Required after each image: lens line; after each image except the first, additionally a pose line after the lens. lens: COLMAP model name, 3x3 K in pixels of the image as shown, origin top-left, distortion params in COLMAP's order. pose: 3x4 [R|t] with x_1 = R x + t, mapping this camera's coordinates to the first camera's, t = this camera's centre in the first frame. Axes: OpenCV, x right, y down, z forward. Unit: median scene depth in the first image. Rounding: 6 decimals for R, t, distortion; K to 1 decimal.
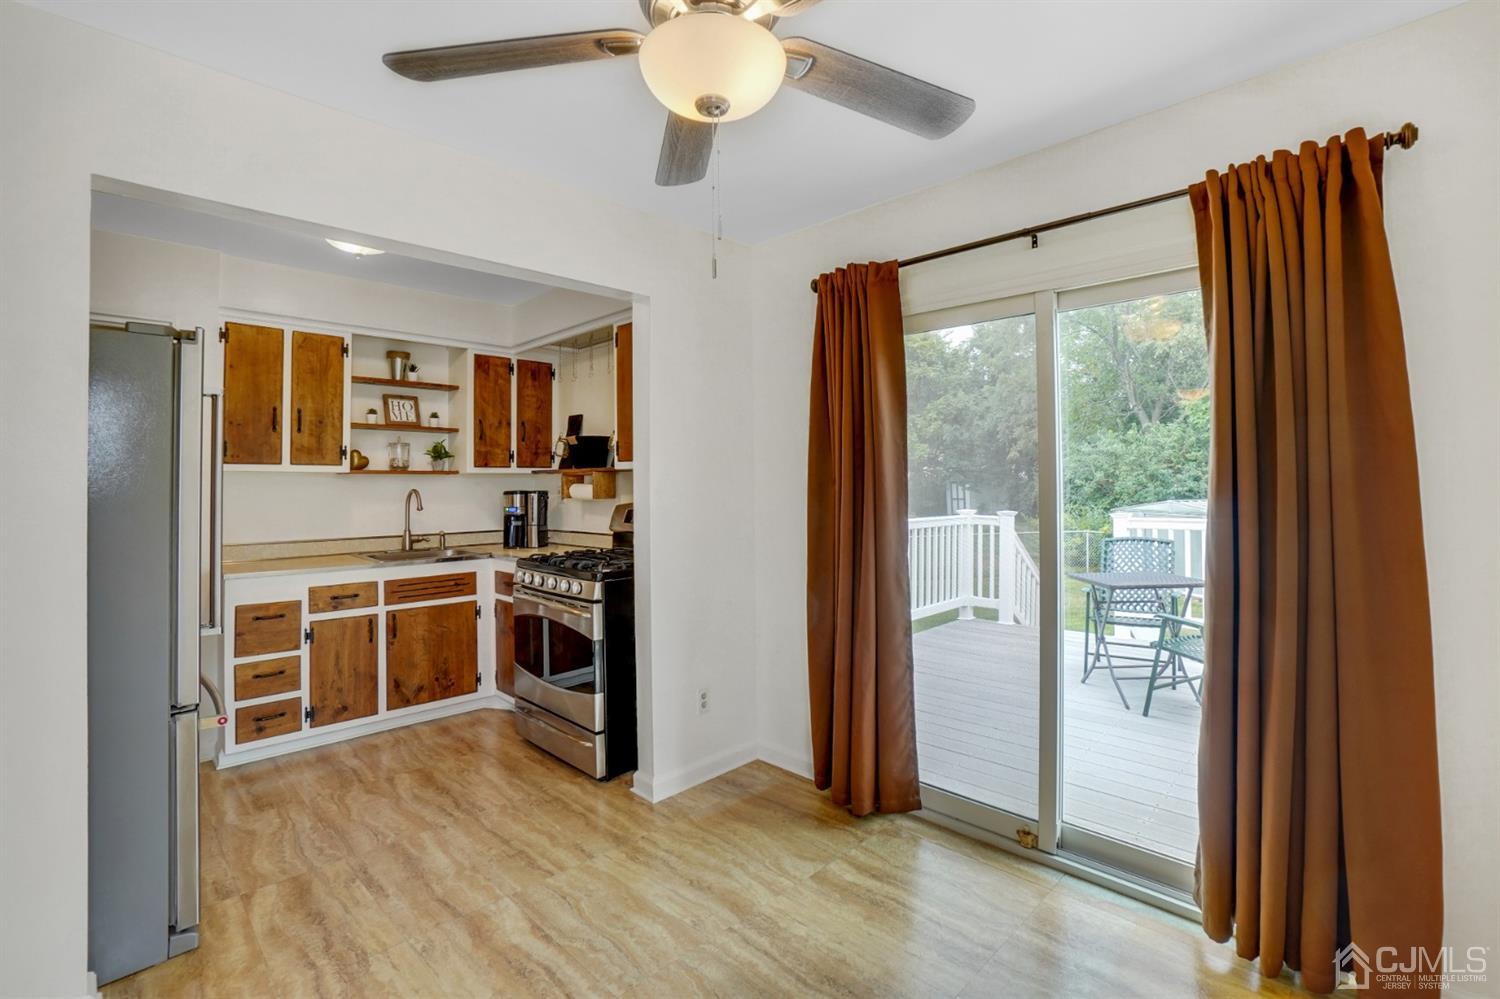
lens RADIAL K [[686.4, 0, 746.4], [0, 686.4, 457.5], [0, 0, 1]] dist [-0.029150, -0.000069]
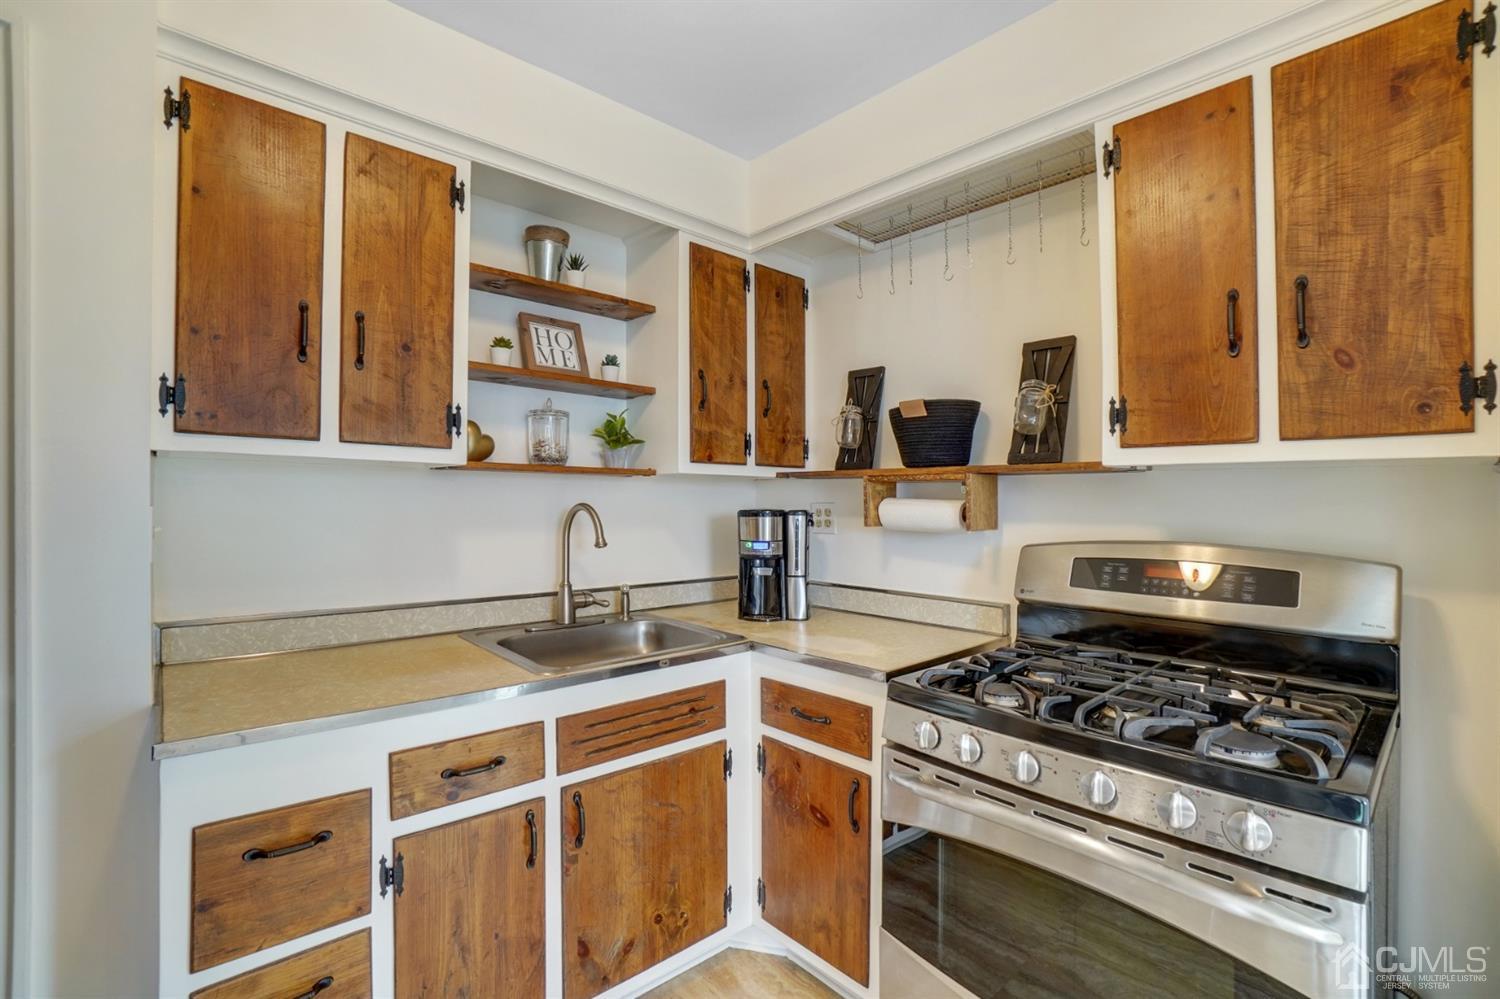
lens RADIAL K [[682.6, 0, 750.1], [0, 682.6, 498.6], [0, 0, 1]] dist [-0.028576, 0.001034]
pose [[0.999075, 0.019545, -0.038302, -0.361308], [-0.018103, 0.999128, 0.037625, 0.023205], [0.039004, -0.036897, 0.998558, 0.530335]]
